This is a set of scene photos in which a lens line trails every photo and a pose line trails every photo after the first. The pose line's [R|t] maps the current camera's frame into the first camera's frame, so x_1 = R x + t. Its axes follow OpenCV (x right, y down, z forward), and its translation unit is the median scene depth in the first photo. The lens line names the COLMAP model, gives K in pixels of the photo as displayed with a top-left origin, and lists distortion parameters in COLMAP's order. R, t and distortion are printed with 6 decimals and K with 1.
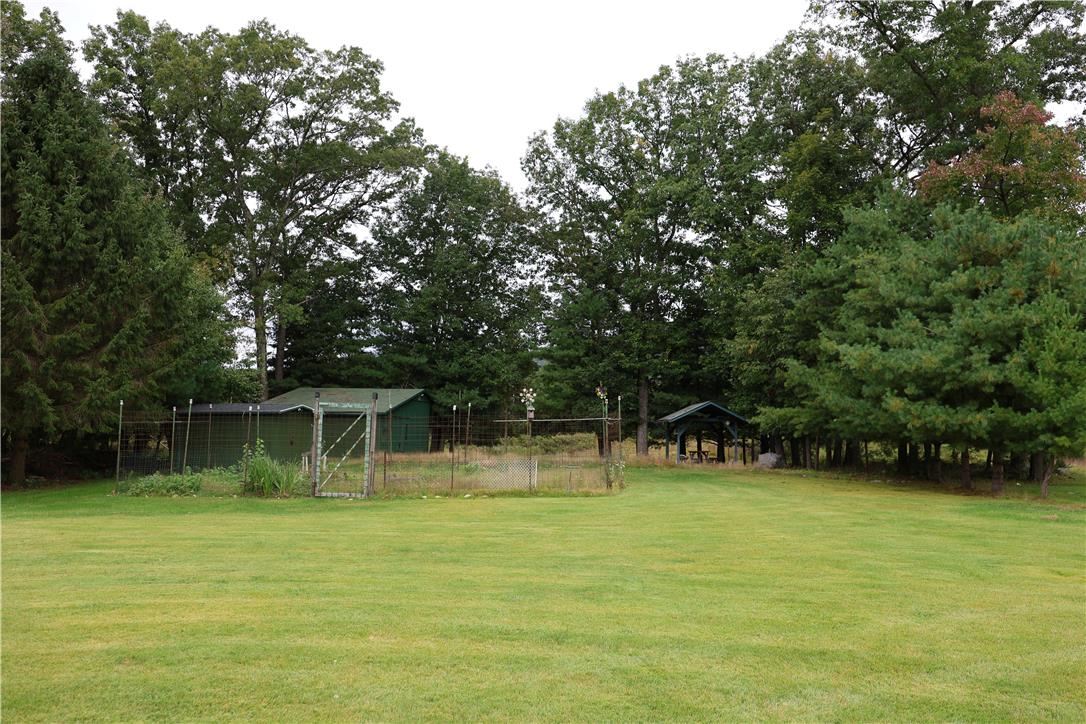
lens RADIAL K [[853.0, 0, 545.1], [0, 853.0, 380.1], [0, 0, 1]] dist [0.006748, -0.053899]
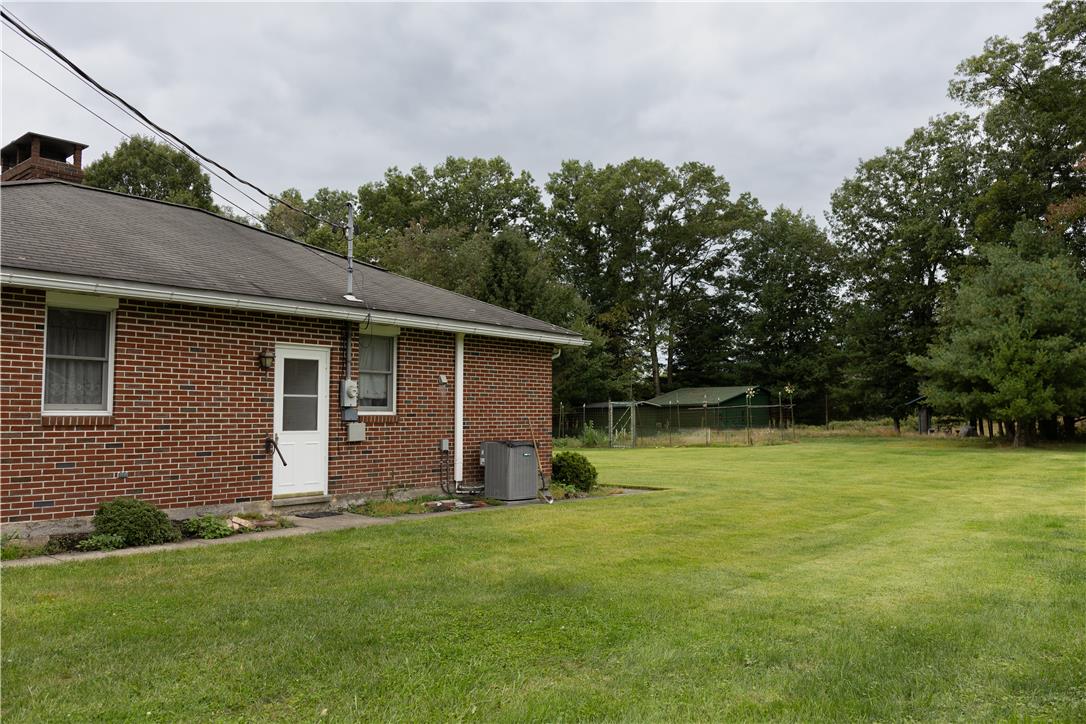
lens RADIAL K [[853.0, 0, 545.1], [0, 853.0, 380.1], [0, 0, 1]] dist [0.006748, -0.053899]
pose [[0.824453, -0.046888, -0.563984, 0.375705], [0.054320, 0.998517, -0.003607, -0.013513], [0.563317, -0.027662, 0.825778, -0.384676]]
